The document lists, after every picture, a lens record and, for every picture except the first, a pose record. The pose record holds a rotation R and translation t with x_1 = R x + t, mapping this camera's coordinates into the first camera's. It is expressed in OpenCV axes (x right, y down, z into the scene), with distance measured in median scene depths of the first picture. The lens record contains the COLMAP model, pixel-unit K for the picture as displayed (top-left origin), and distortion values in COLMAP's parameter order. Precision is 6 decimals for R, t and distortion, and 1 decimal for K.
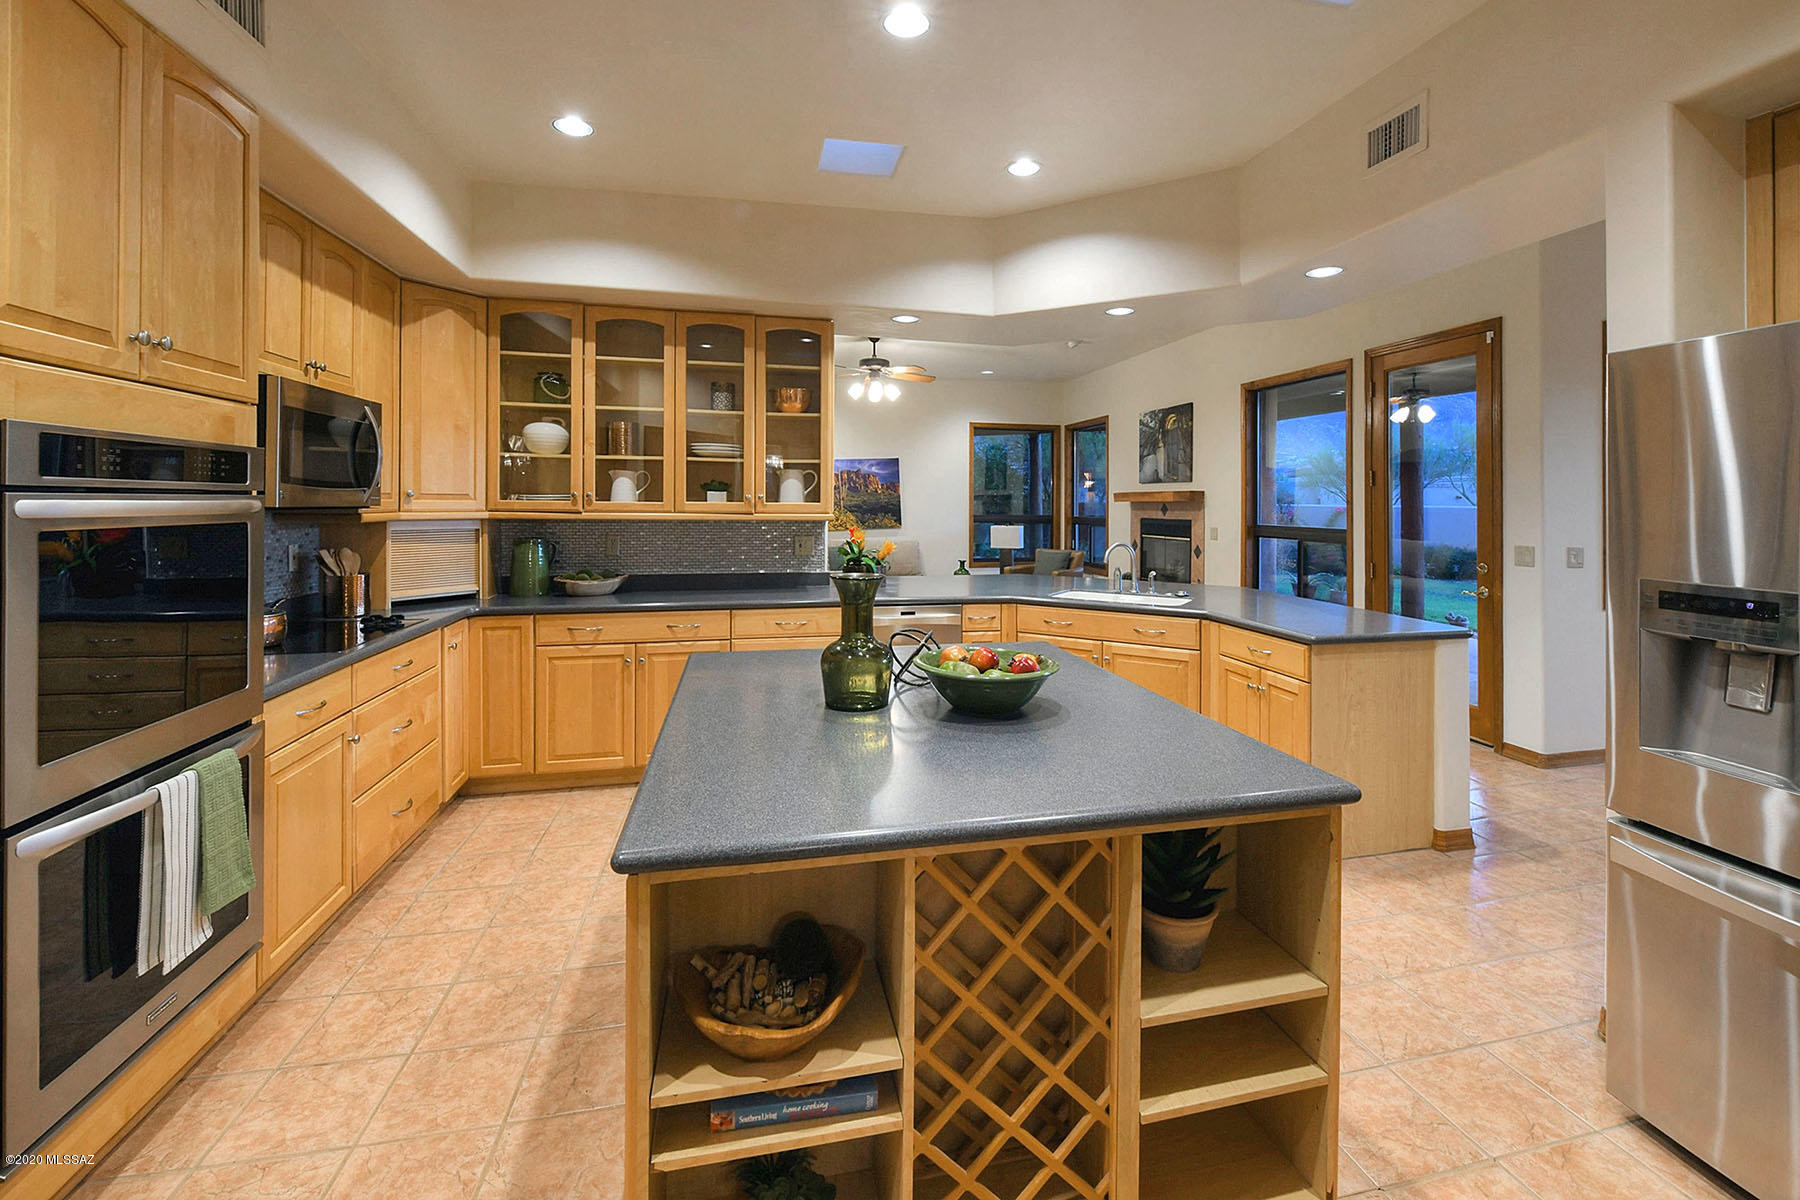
lens RADIAL K [[766.2, 0, 907.6], [0, 766.2, 493.5], [0, 0, 1]] dist [0.002747, -0.009853]
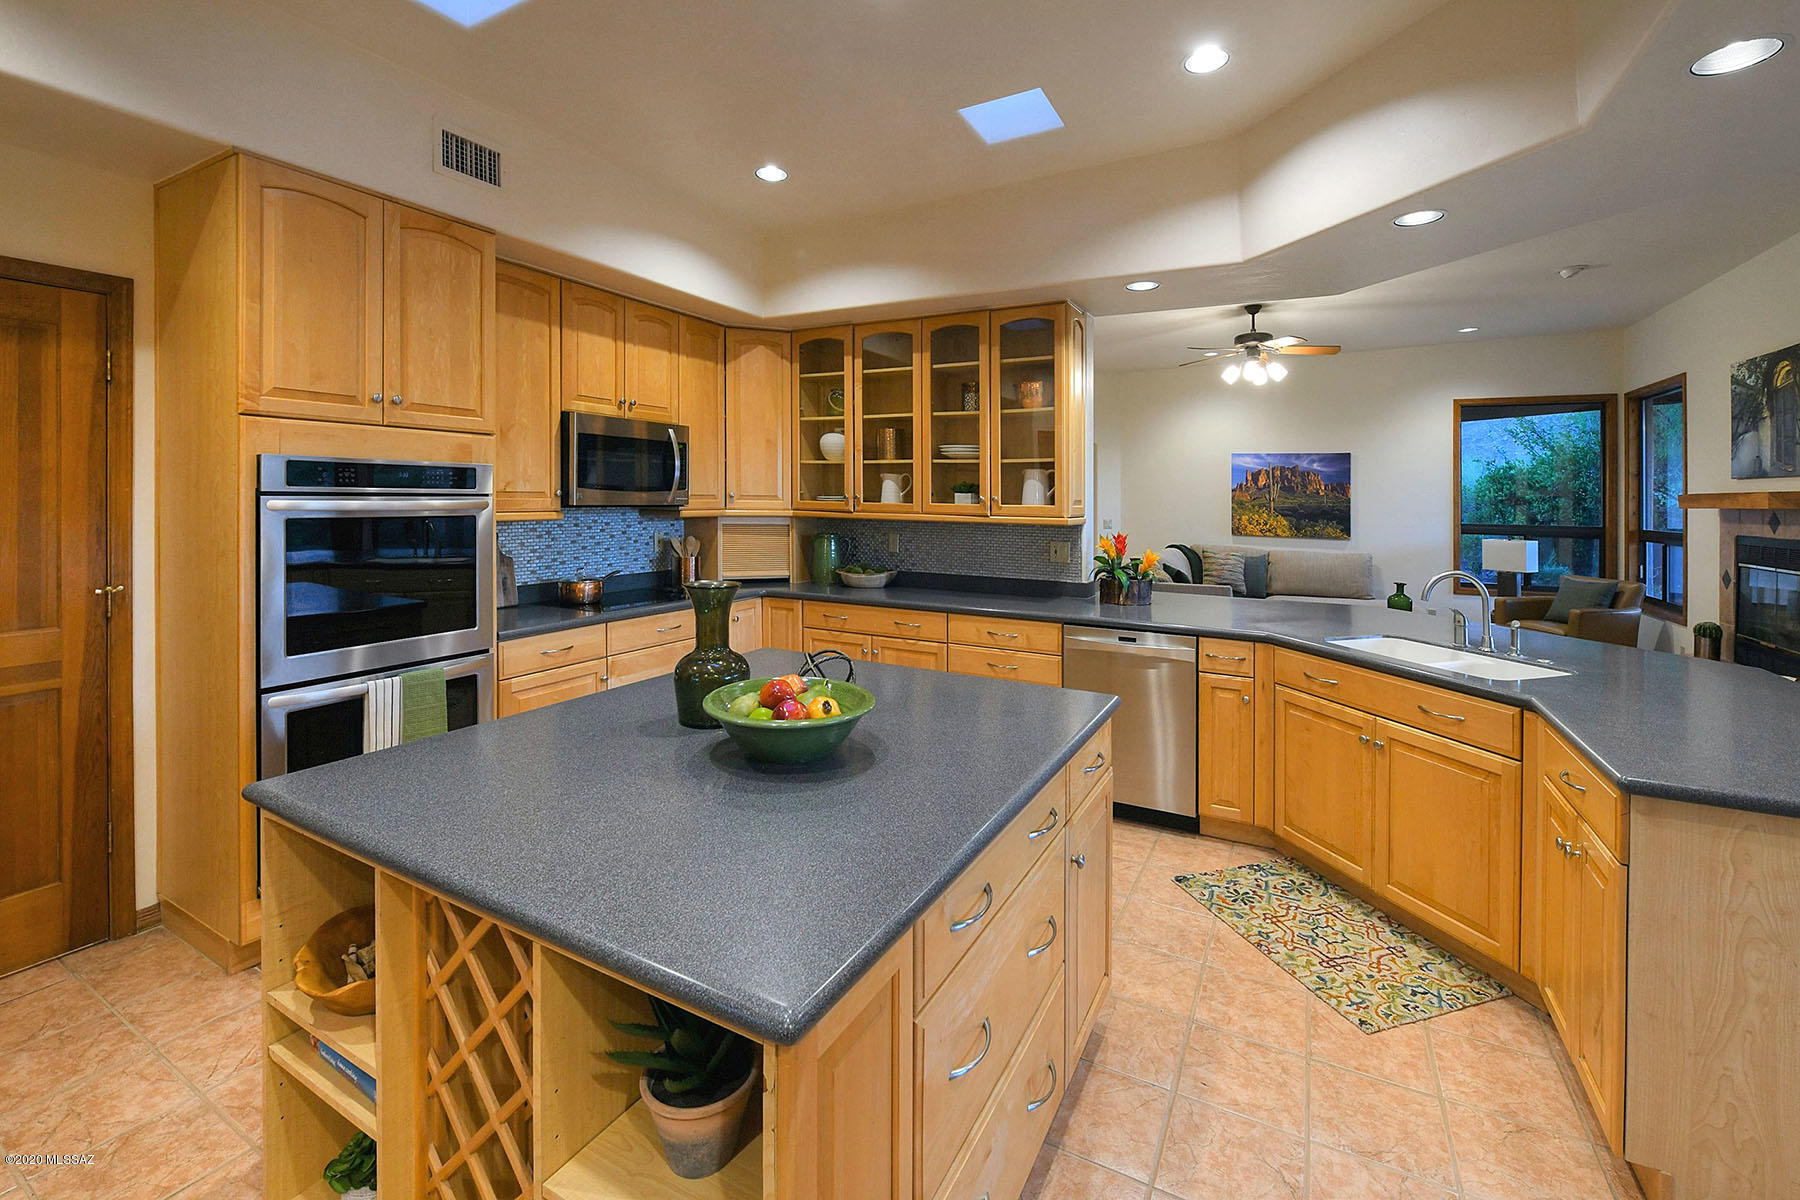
lens RADIAL K [[755.3, 0, 897.6], [0, 755.3, 492.0], [0, 0, 1]] dist [-0.013990, -0.000042]
pose [[0.758116, -0.001050, -0.652119, 0.331907], [-0.000322, 0.999998, -0.001984, -0.002459], [0.652120, 0.001714, 0.758114, 0.206594]]
